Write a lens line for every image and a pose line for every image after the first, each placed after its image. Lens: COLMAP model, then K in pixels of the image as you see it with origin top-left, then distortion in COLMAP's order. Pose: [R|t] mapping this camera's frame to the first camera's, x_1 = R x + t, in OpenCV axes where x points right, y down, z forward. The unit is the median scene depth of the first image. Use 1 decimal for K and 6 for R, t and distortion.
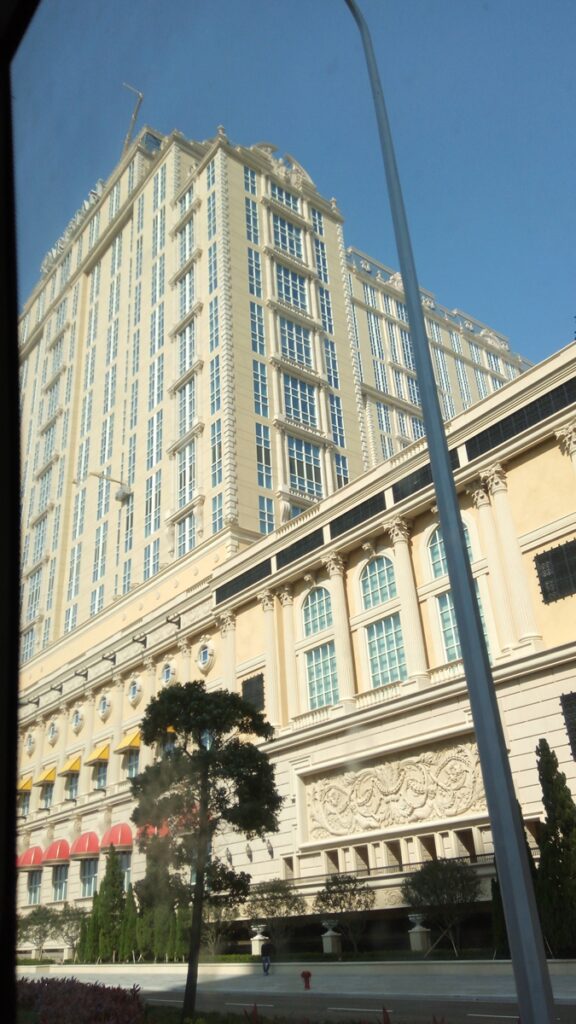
lens RADIAL K [[796.8, 0, 288.0], [0, 796.8, 512.0], [0, 0, 1]] dist [0.112954, -0.130242]
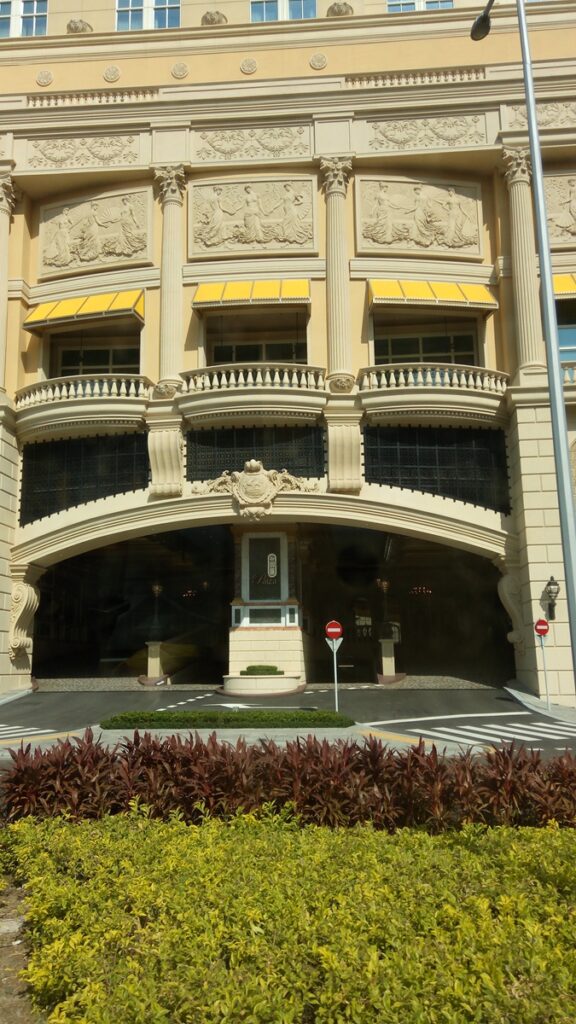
lens RADIAL K [[796.8, 0, 288.0], [0, 796.8, 512.0], [0, 0, 1]] dist [0.112954, -0.130242]
pose [[0.669136, 0.171921, 0.722981, -0.268765], [-0.361403, 0.925360, 0.114442, 0.173823], [-0.649342, -0.337864, 0.681324, 0.337064]]
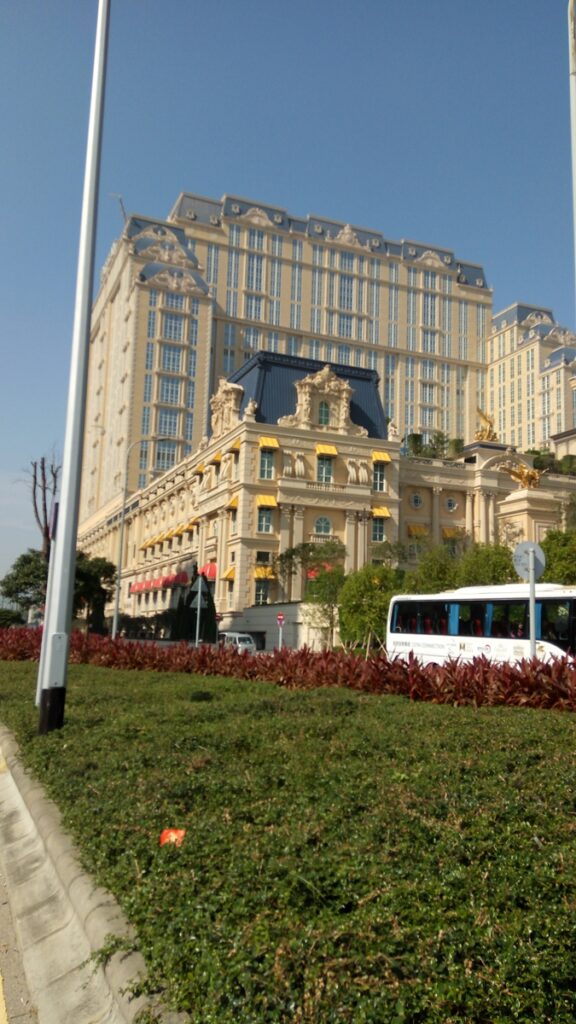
lens RADIAL K [[796.8, 0, 288.0], [0, 796.8, 512.0], [0, 0, 1]] dist [0.112954, -0.130242]
pose [[0.963067, 0.040441, -0.266208, 0.802025], [0.045113, 0.950447, 0.307595, -0.485898], [0.265456, -0.308244, 0.913520, -0.878872]]
